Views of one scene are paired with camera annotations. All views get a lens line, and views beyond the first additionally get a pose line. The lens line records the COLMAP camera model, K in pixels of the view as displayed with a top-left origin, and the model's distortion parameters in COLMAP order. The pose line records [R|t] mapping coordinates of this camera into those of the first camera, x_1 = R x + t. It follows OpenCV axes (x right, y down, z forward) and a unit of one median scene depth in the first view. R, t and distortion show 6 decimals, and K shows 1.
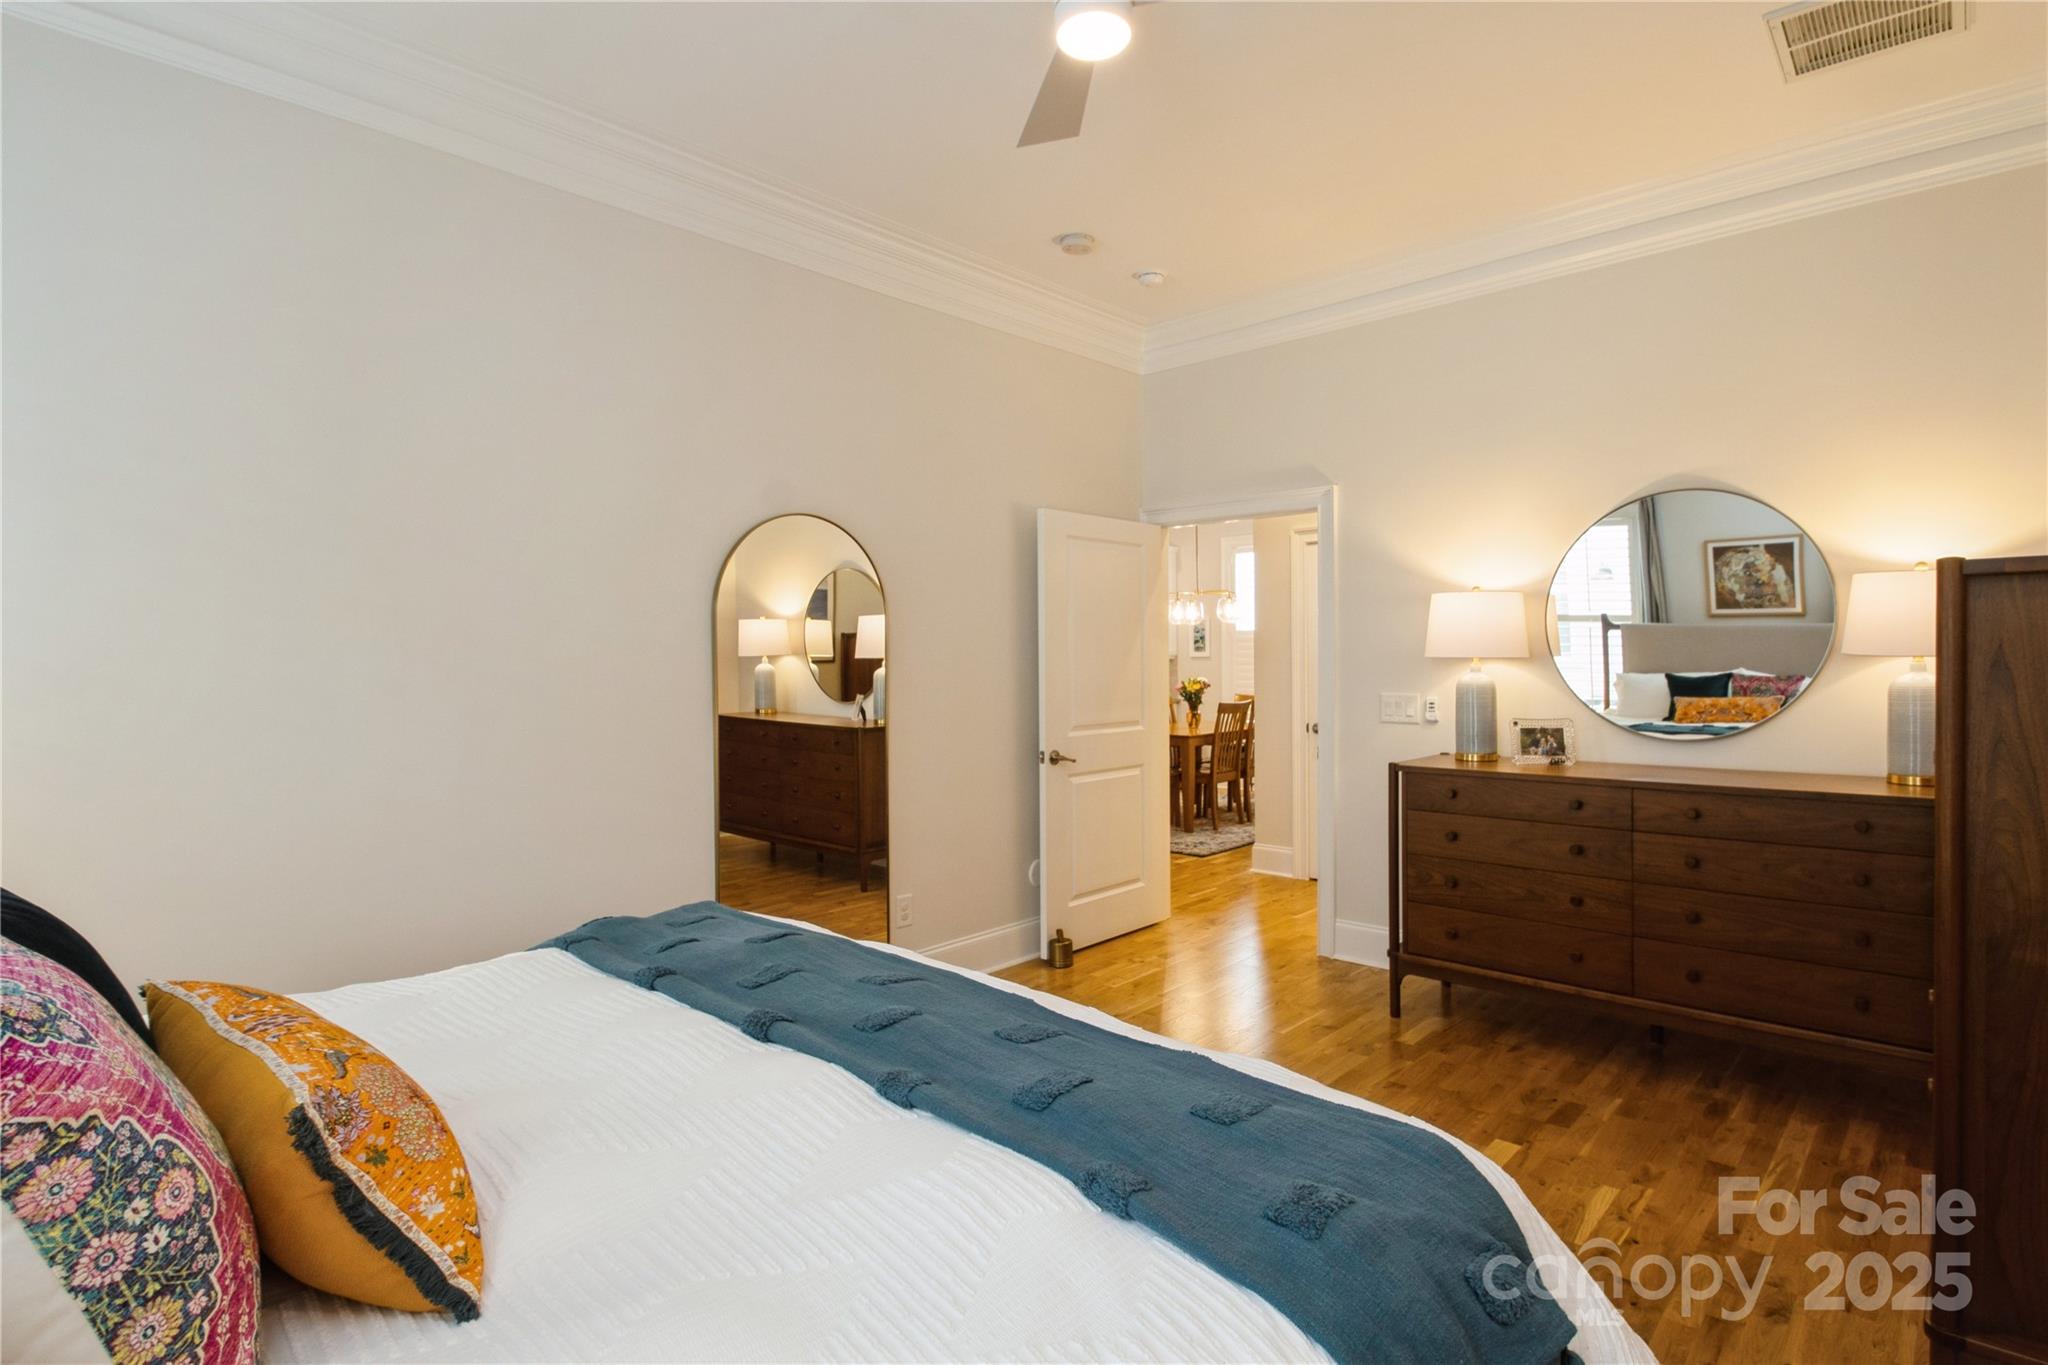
lens RADIAL K [[1040.2, 0, 1028.9], [0, 1040.2, 670.3], [0, 0, 1]] dist [0.003516, 0.000301]
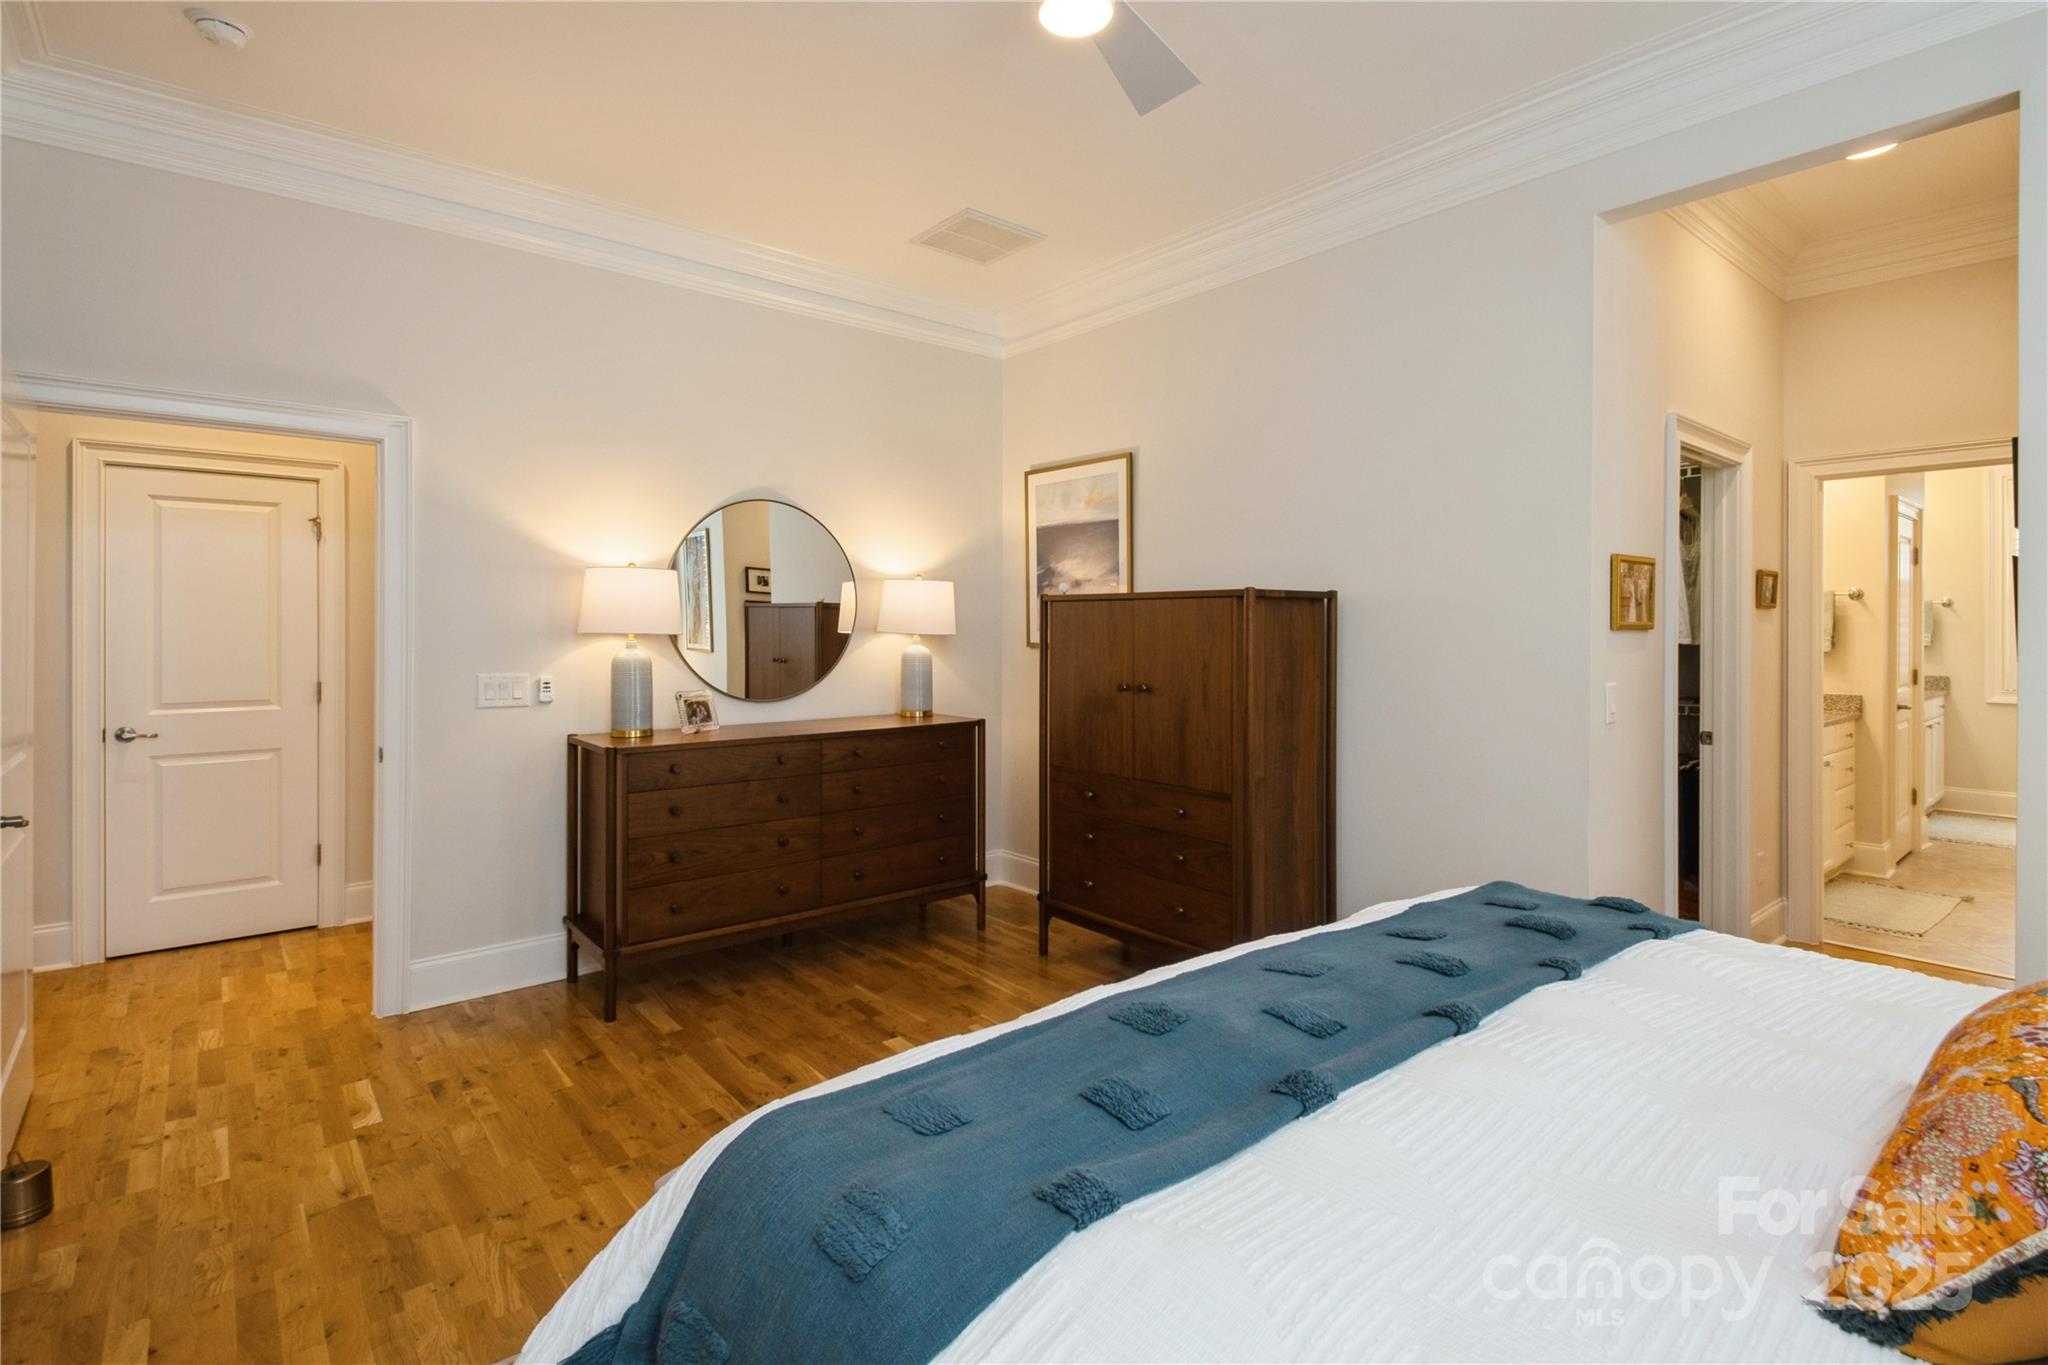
lens RADIAL K [[971.5, 0, 1045.6], [0, 971.5, 647.0], [0, 0, 1]] dist [0.004351, -0.001143]
pose [[0.114953, -0.005749, 0.993354, -0.510801], [0.005674, 0.999971, 0.005130, -0.002258], [-0.993355, 0.005047, 0.114983, 0.566478]]
